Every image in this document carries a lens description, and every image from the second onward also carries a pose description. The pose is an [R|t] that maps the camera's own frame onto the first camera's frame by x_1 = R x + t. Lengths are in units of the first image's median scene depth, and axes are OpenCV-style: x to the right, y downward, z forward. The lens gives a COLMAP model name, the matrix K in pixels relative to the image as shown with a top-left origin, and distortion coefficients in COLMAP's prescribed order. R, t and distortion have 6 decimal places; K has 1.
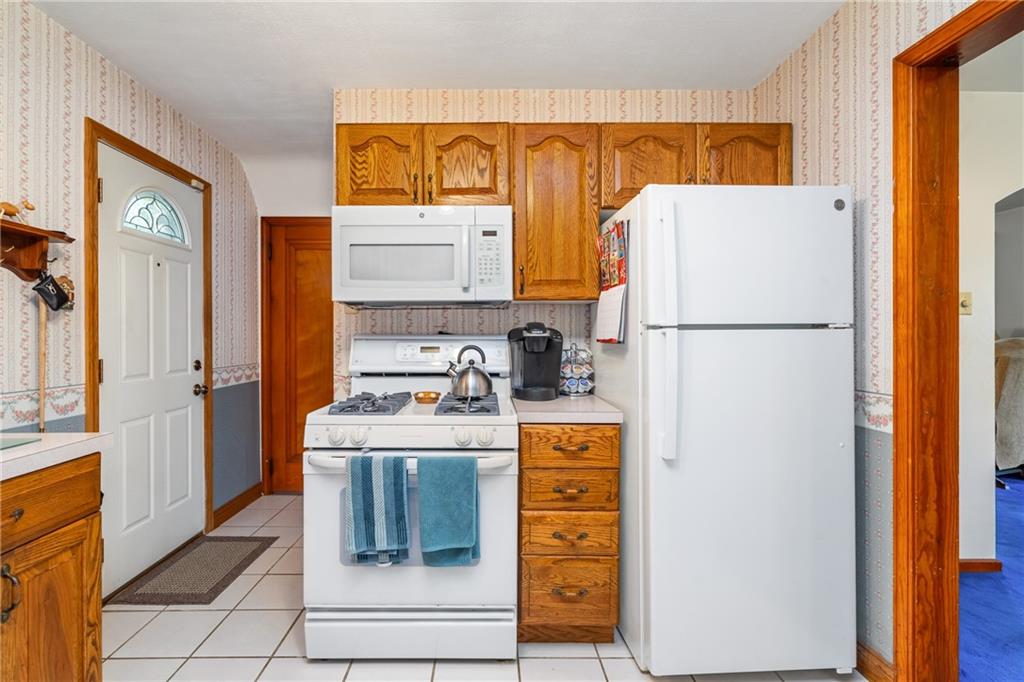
lens RADIAL K [[467.6, 0, 495.1], [0, 467.6, 336.8], [0, 0, 1]] dist [-0.003320, 0.001760]
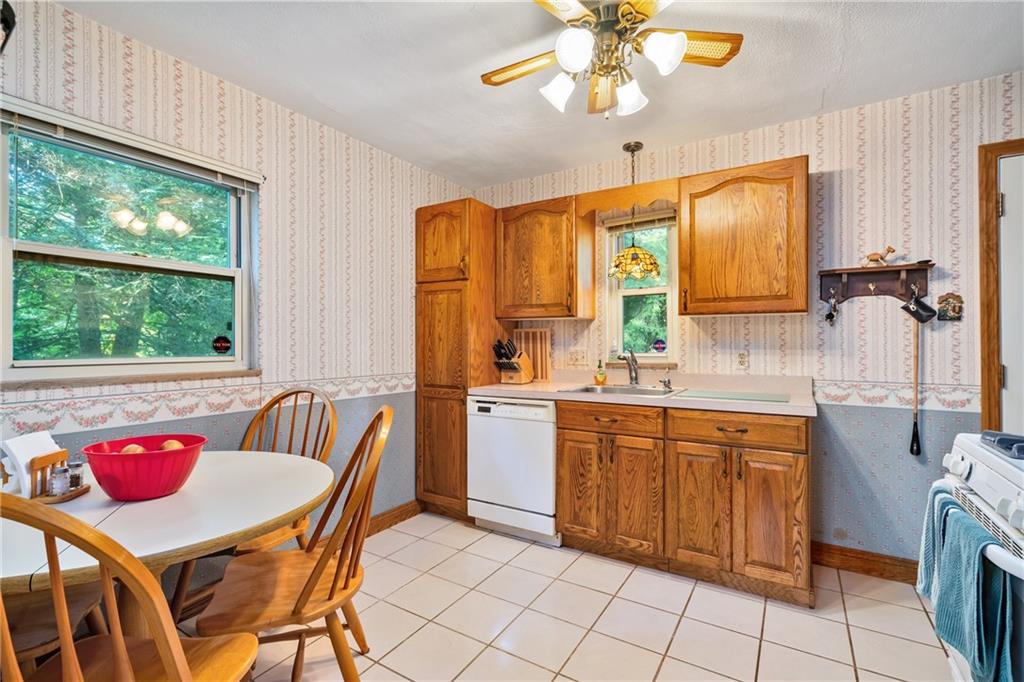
lens RADIAL K [[467.6, 0, 508.5], [0, 467.6, 340.8], [0, 0, 1]] dist [-0.003320, 0.001760]
pose [[-0.529897, 0.006527, -0.848037, 1.069492], [0.004476, 0.999978, 0.004899, -0.027240], [0.848050, -0.001200, -0.529914, 1.022093]]
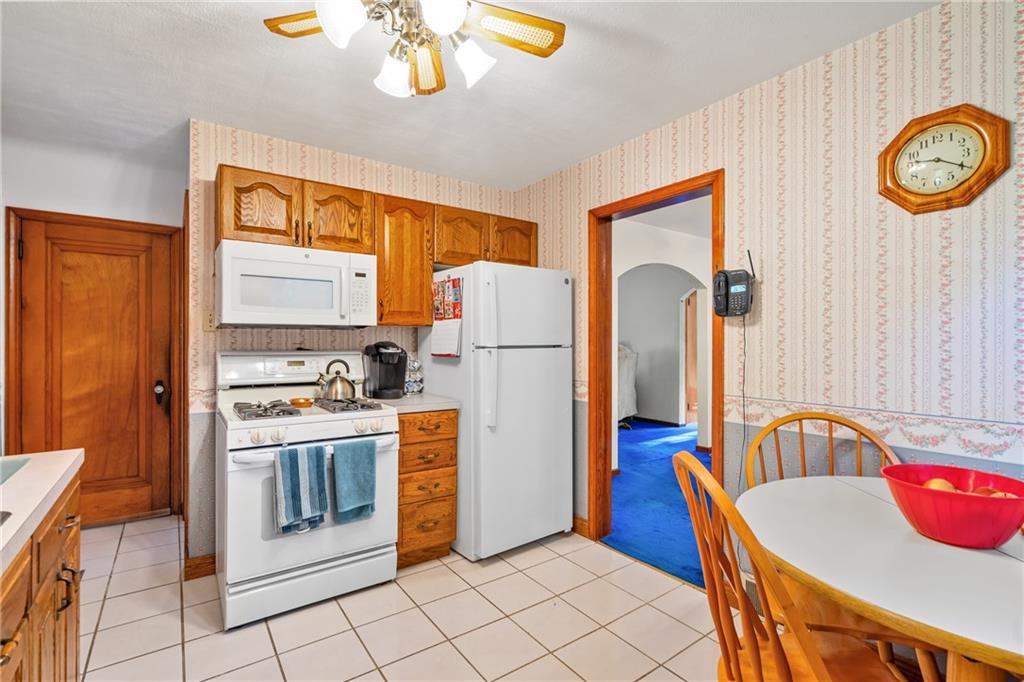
lens RADIAL K [[467.6, 0, 508.3], [0, 467.6, 339.3], [0, 0, 1]] dist [-0.003320, 0.001760]
pose [[0.817486, 0.005098, 0.575926, -0.430339], [-0.002181, 0.999981, -0.005756, -0.032114], [-0.575944, 0.003449, 0.817482, -0.321568]]
